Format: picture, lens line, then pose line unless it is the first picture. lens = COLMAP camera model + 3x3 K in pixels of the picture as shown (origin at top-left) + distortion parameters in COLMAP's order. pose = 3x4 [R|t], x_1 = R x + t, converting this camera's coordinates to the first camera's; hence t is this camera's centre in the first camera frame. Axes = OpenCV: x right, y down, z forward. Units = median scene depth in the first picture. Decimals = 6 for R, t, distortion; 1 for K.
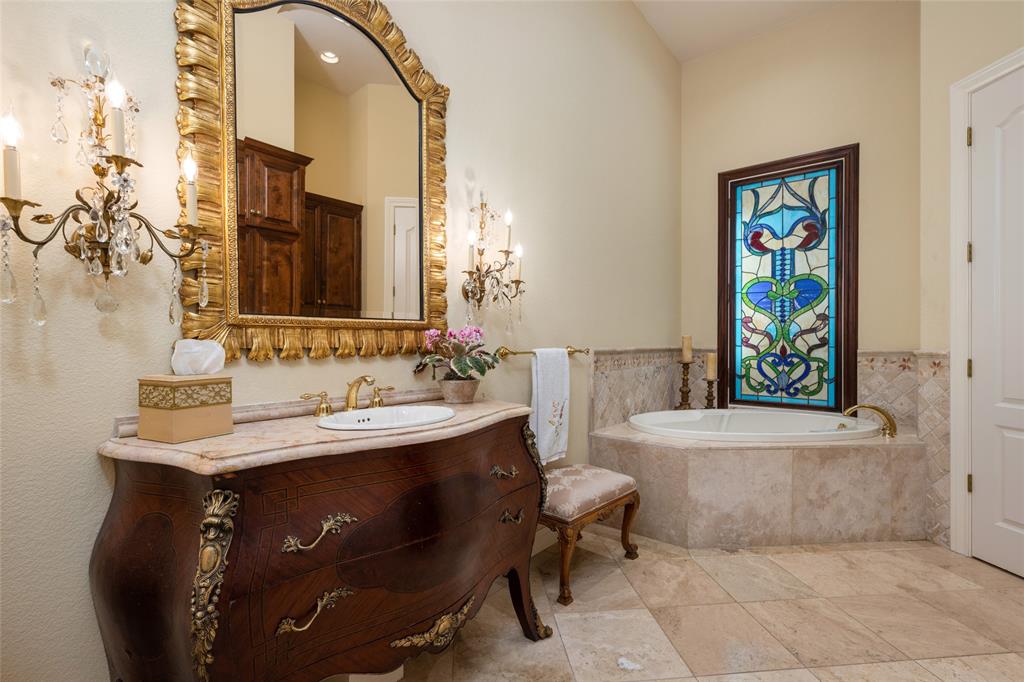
lens RADIAL K [[460.0, 0, 514.7], [0, 460.0, 348.1], [0, 0, 1]] dist [0.000258, 0.000010]
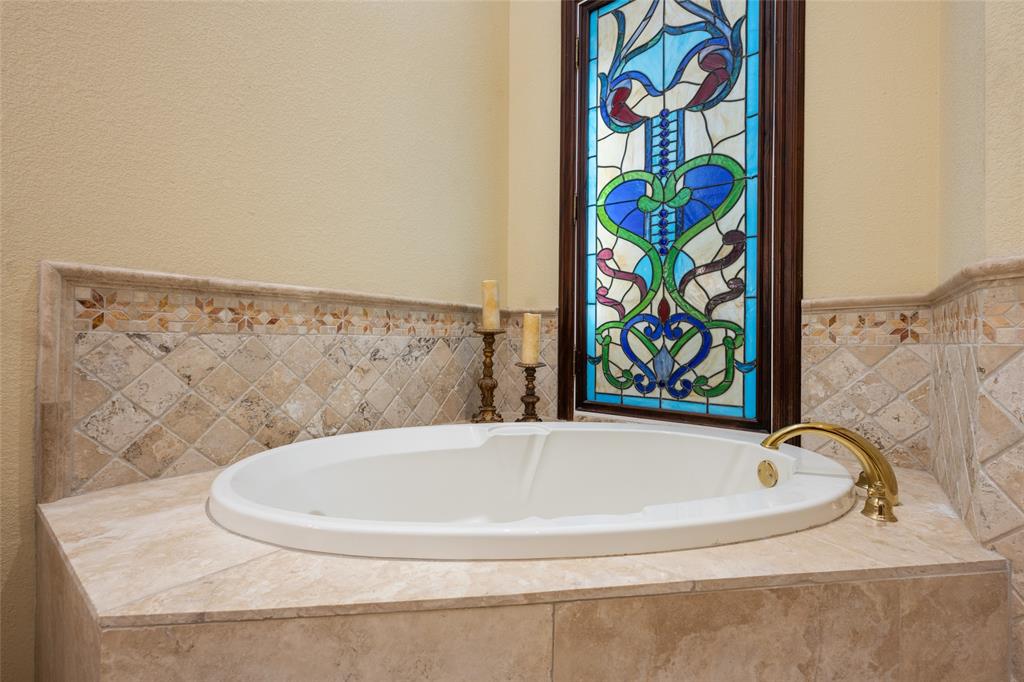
lens RADIAL K [[433.6, 0, 513.1], [0, 433.6, 342.3], [0, 0, 1]] dist [-0.000009, -0.000219]
pose [[0.999317, 0.008883, 0.035867, 0.397313], [-0.008619, 0.999935, -0.007502, 0.048323], [-0.035931, 0.007188, 0.999328, 0.519344]]
